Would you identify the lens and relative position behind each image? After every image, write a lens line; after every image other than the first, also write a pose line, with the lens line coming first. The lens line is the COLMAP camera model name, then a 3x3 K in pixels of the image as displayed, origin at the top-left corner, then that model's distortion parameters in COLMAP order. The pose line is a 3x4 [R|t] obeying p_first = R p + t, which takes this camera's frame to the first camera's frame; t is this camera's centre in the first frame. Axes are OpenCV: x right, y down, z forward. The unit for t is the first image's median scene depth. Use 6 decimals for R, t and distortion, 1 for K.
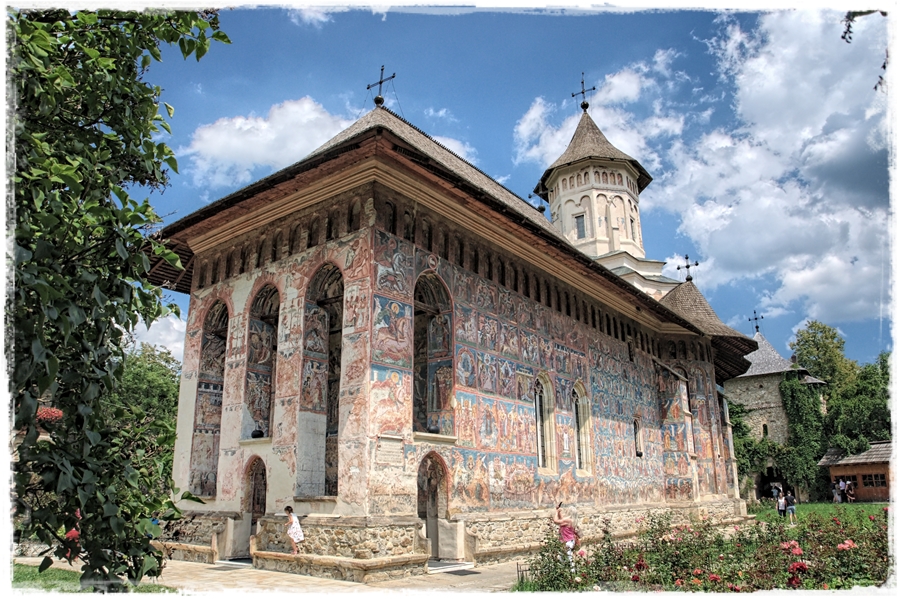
lens RADIAL K [[651.5, 0, 450.0], [0, 651.5, 299.5], [0, 0, 1]] dist [-0.139972, 0.093447]
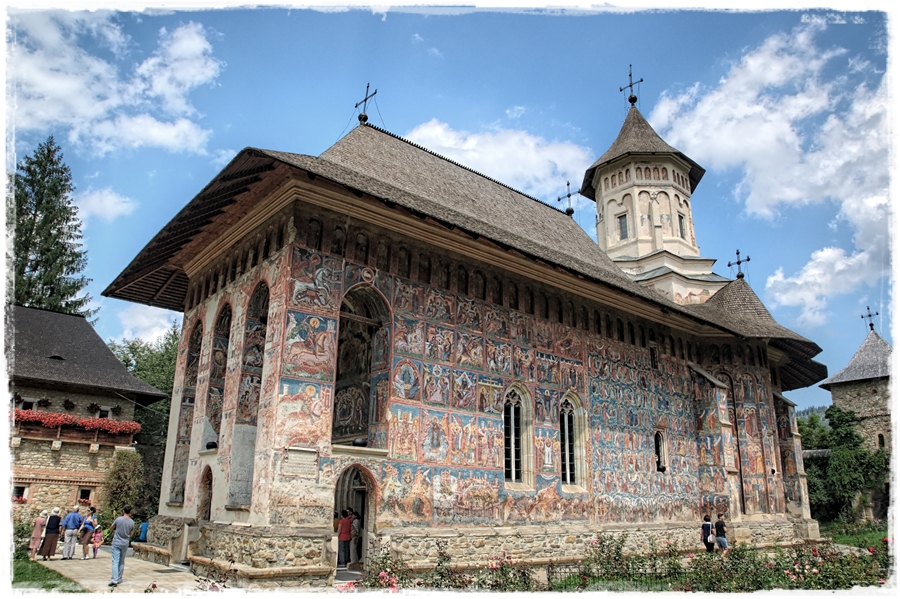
lens RADIAL K [[651.5, 0, 450.0], [0, 651.5, 299.5], [0, 0, 1]] dist [-0.139972, 0.093447]
pose [[0.976463, -0.043548, -0.211241, 0.285093], [0.040187, 0.998988, -0.020180, 0.005156], [0.211906, 0.011216, 0.977226, 0.045445]]
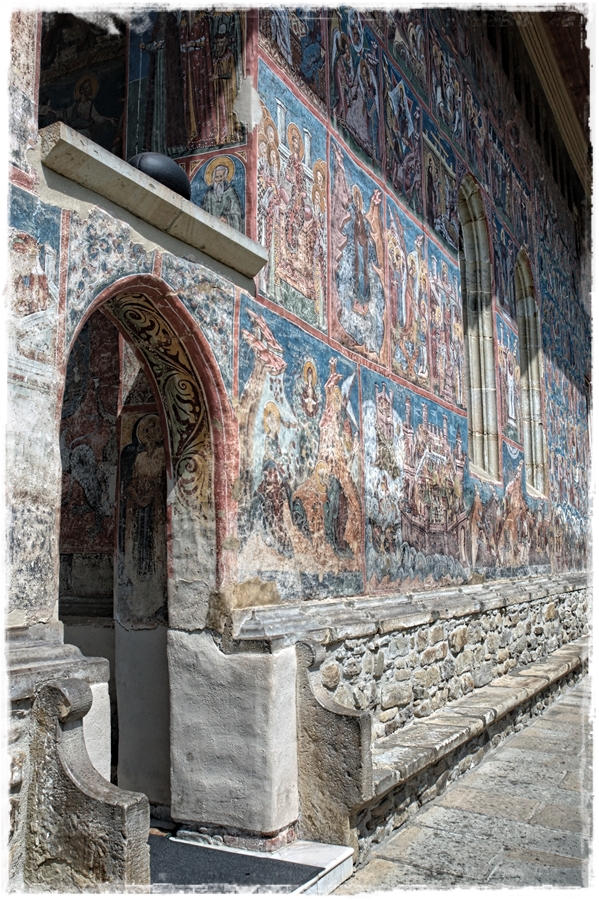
lens RADIAL K [[867.8, 0, 299.5], [0, 867.8, 450.0], [0, 0, 1]] dist [-0.058464, 0.000193]
pose [[0.983013, 0.020535, 0.182384, -0.025208], [-0.050744, 0.985395, 0.162548, 0.203608], [-0.176382, -0.169042, 0.969698, 0.630289]]
